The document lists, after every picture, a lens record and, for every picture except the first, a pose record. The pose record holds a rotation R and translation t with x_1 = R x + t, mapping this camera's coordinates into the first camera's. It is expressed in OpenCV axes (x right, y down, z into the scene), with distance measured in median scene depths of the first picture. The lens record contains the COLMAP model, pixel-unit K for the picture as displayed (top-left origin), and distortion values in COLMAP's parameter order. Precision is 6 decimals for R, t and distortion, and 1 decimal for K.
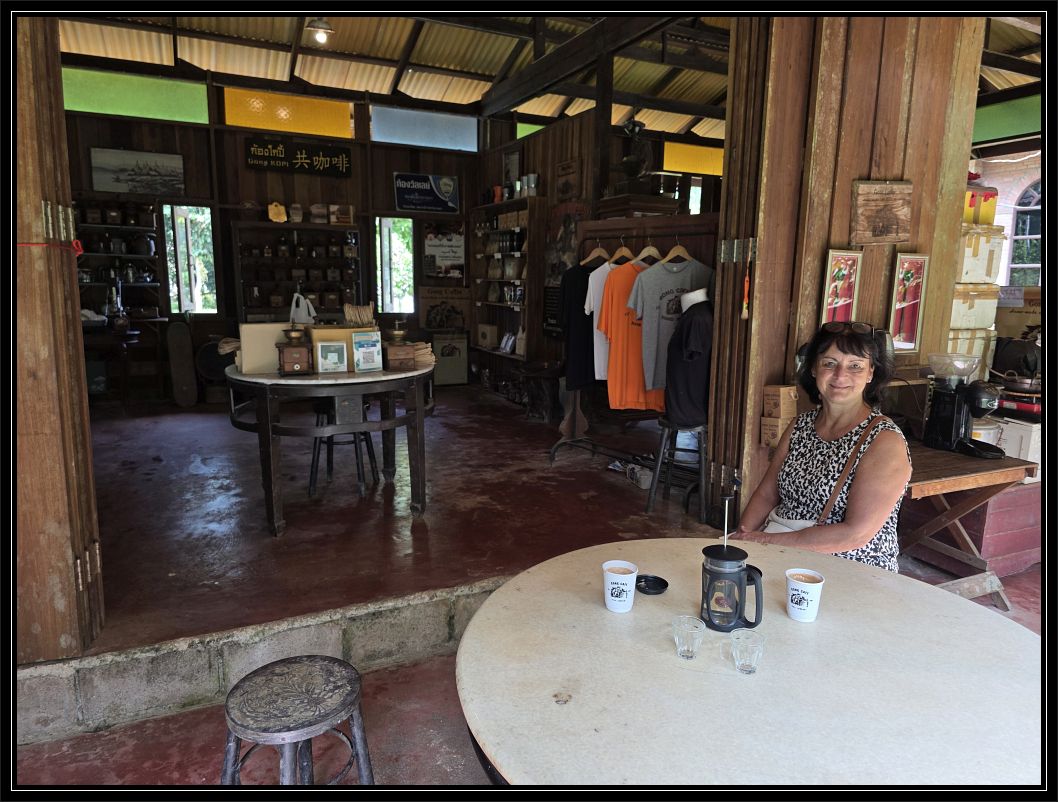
lens RADIAL K [[665.0, 0, 528.9], [0, 665.0, 400.0], [0, 0, 1]] dist [0.006638, 0.000467]
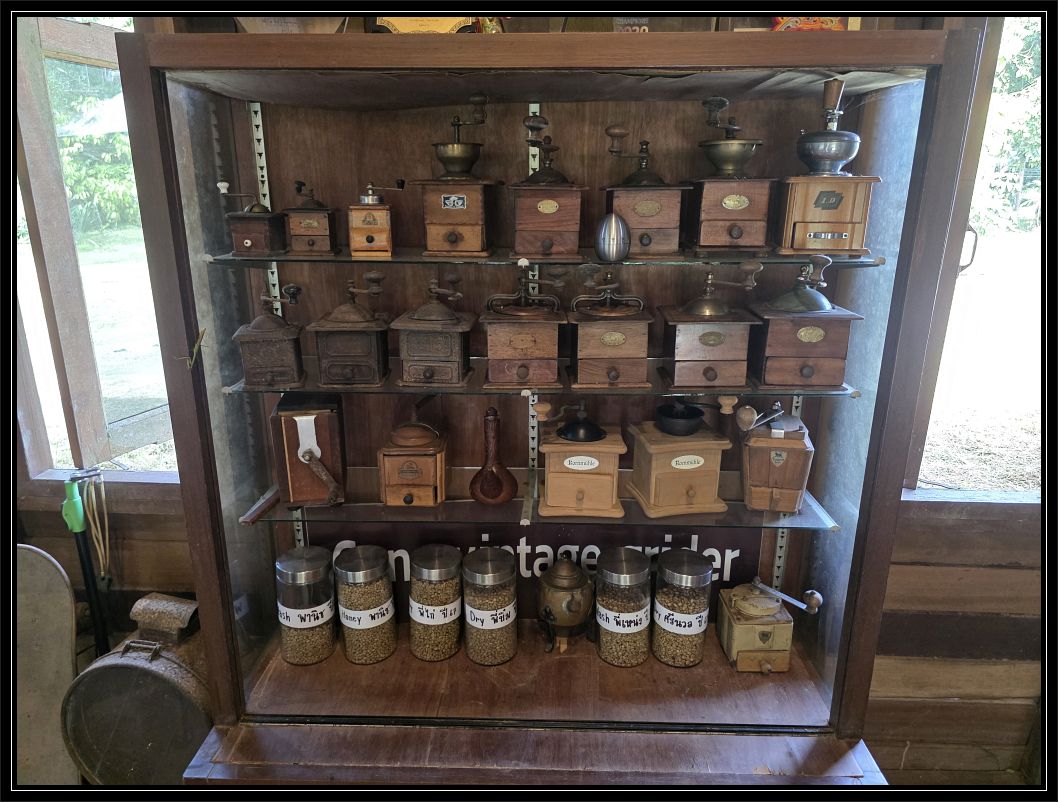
lens RADIAL K [[665.0, 0, 527.6], [0, 665.0, 402.6], [0, 0, 1]] dist [0.006638, 0.000467]
pose [[0.899488, 0.114948, -0.421555, -0.261882], [-0.071880, 0.990559, 0.116730, -0.192330], [0.430993, -0.074696, 0.899258, 0.822758]]
